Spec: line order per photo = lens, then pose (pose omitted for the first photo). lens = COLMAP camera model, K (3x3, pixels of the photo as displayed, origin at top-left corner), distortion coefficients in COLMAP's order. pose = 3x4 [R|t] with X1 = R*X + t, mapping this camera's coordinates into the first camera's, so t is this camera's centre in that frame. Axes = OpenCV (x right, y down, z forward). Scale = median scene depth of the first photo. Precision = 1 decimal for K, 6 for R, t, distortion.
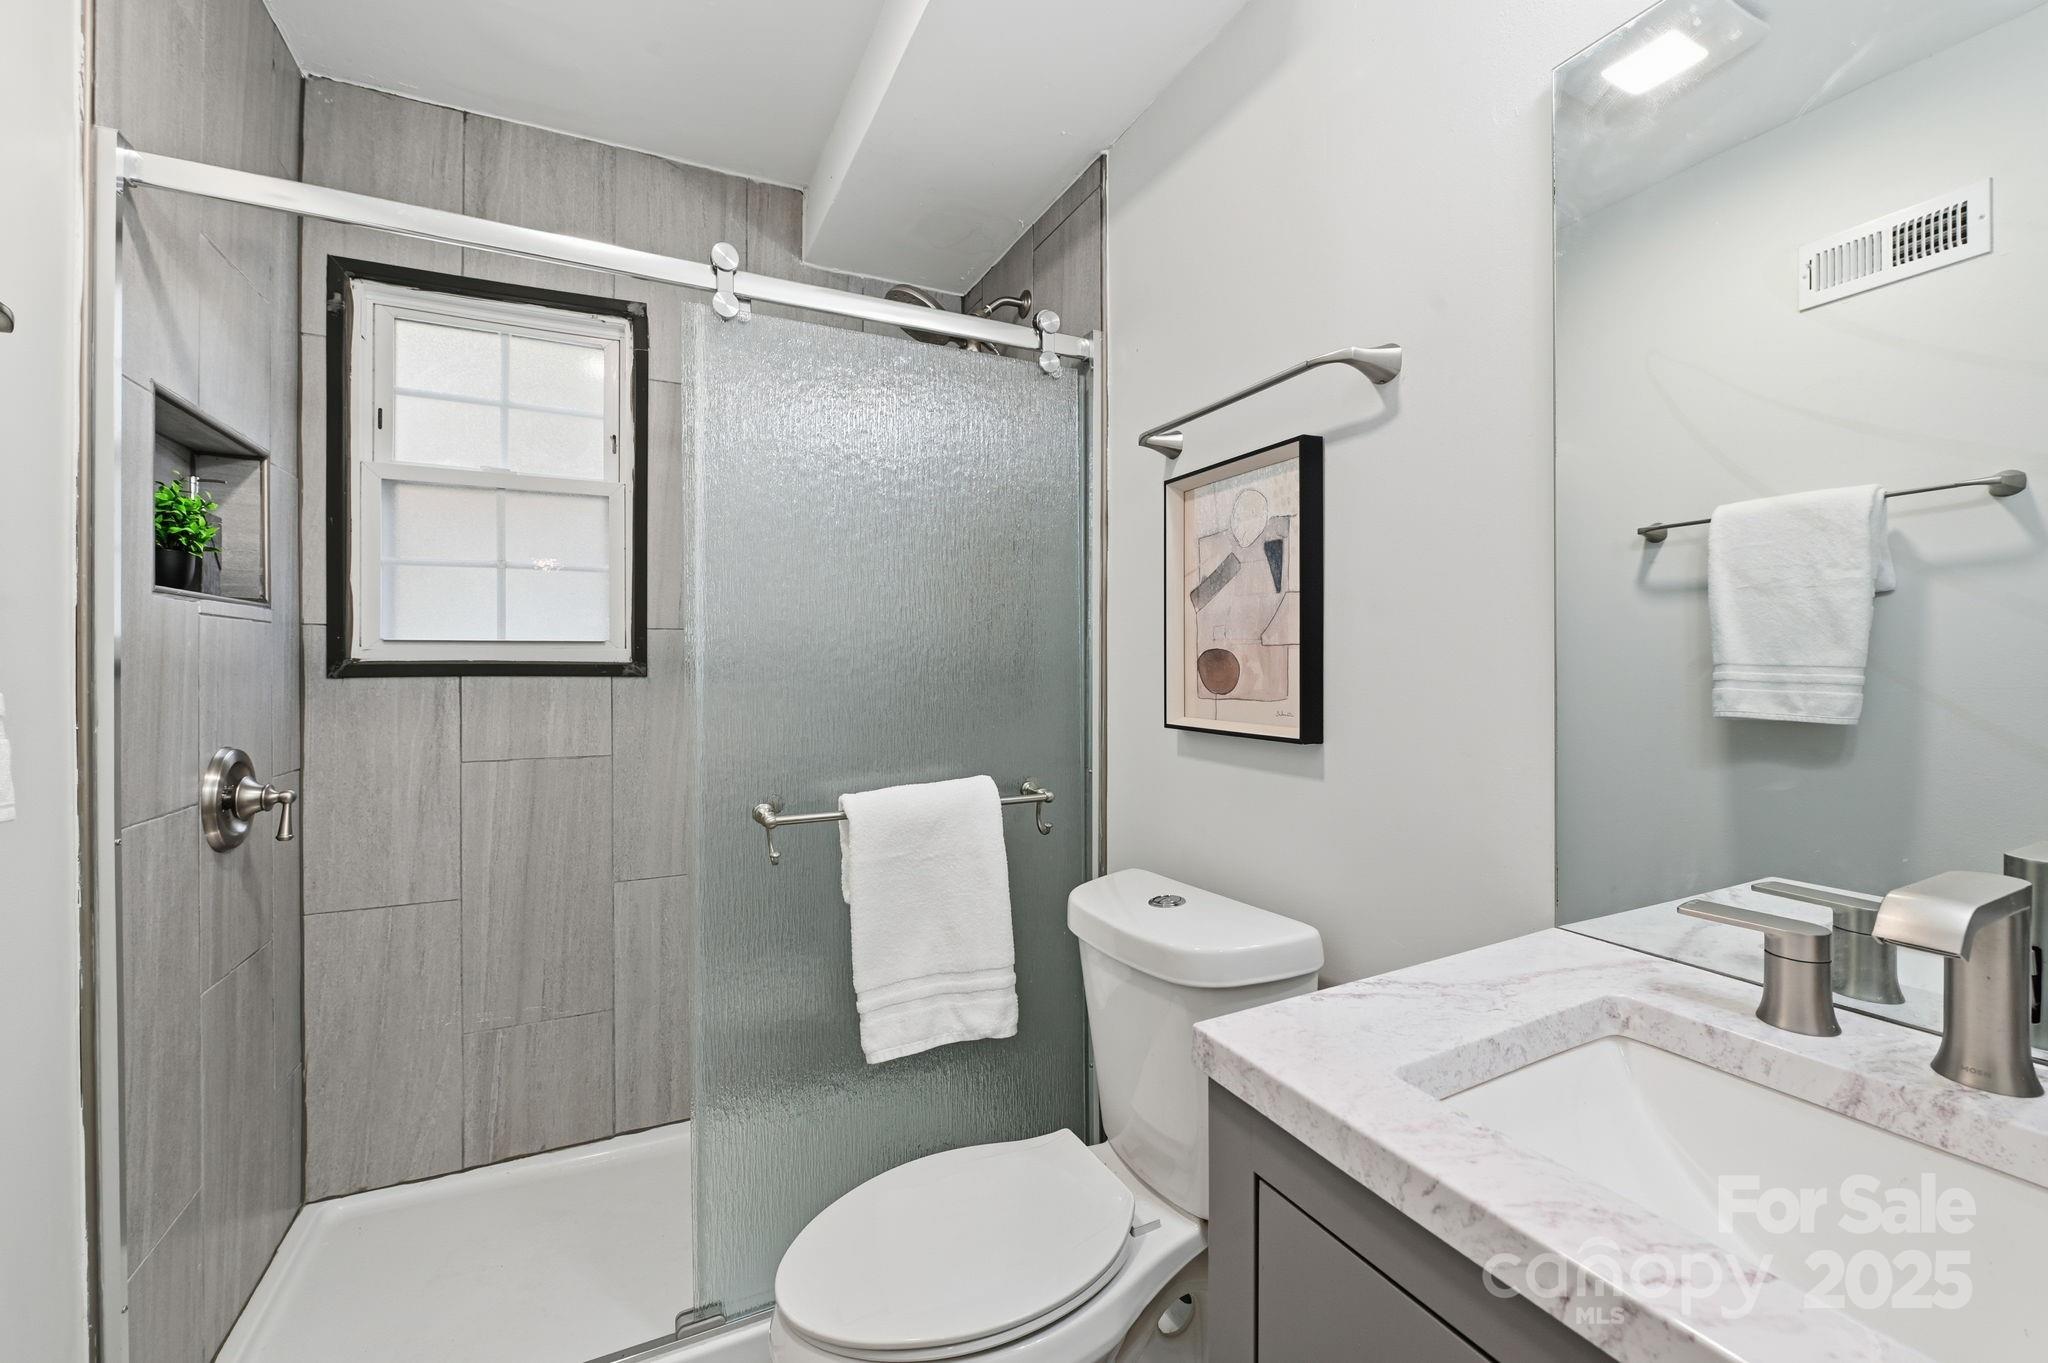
lens RADIAL K [[821.2, 0, 1031.1], [0, 821.2, 671.4], [0, 0, 1]] dist [-0.007290, -0.000525]
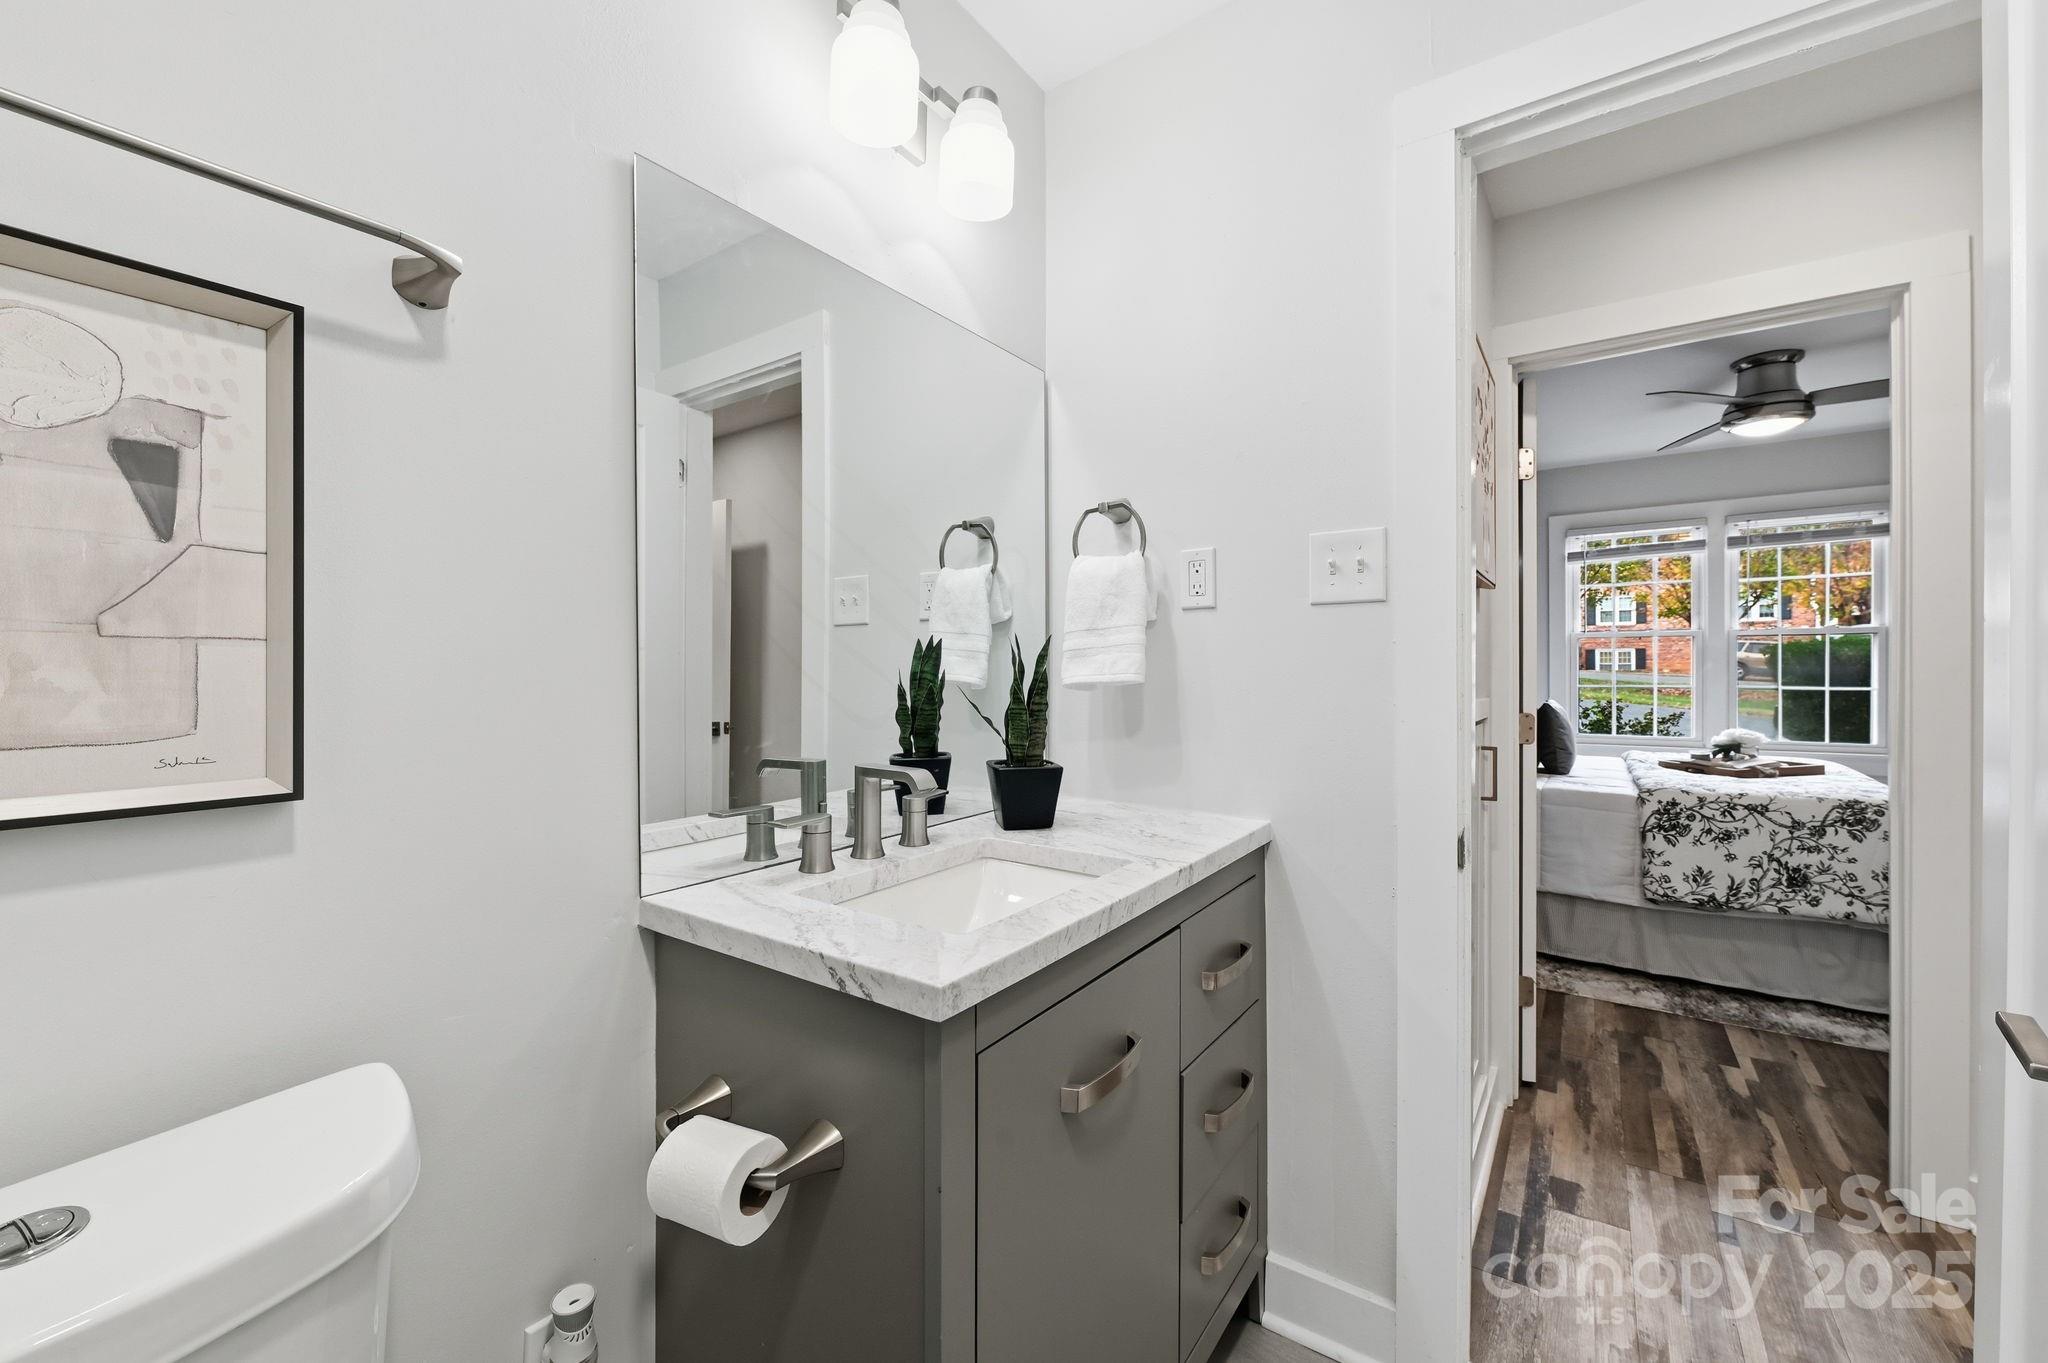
lens RADIAL K [[821.2, 0, 1031.1], [0, 821.2, 671.4], [0, 0, 1]] dist [-0.007290, -0.000525]
pose [[-0.480149, -0.001042, 0.877187, -0.384398], [0.012425, 0.999891, 0.007989, -0.005513], [-0.877099, 0.014735, -0.480083, 0.641788]]
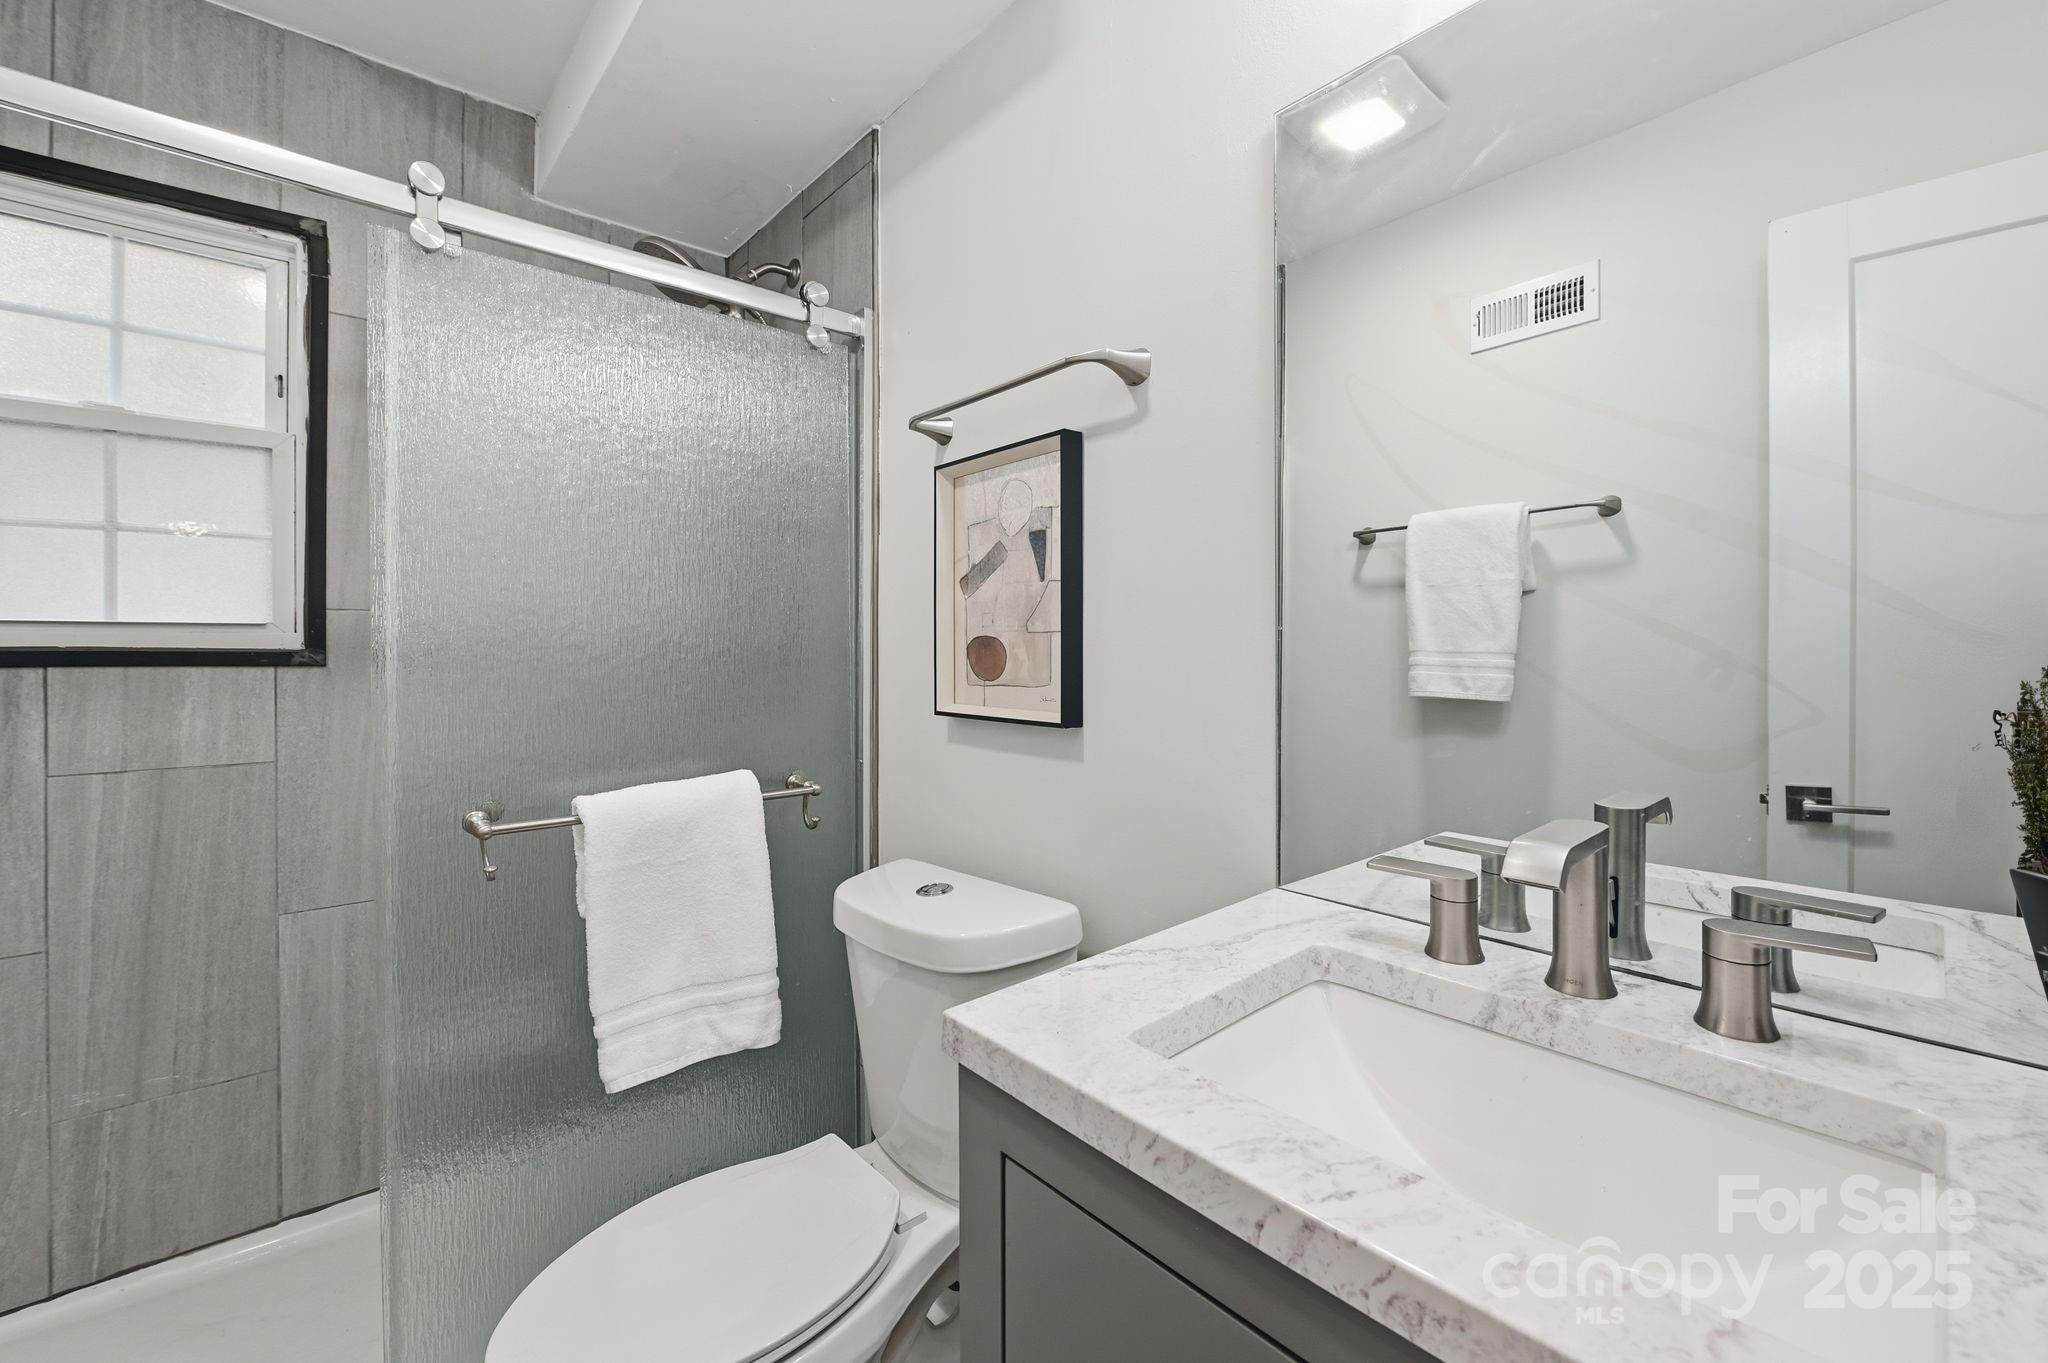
lens RADIAL K [[829.9, 0, 1032.5], [0, 829.9, 657.5], [0, 0, 1]] dist [-0.007270, -0.000339]
pose [[0.966773, -0.002037, 0.255629, 0.020706], [0.002538, 0.999995, -0.001630, 0.000997], [-0.255624, 0.002224, 0.966774, -0.000502]]
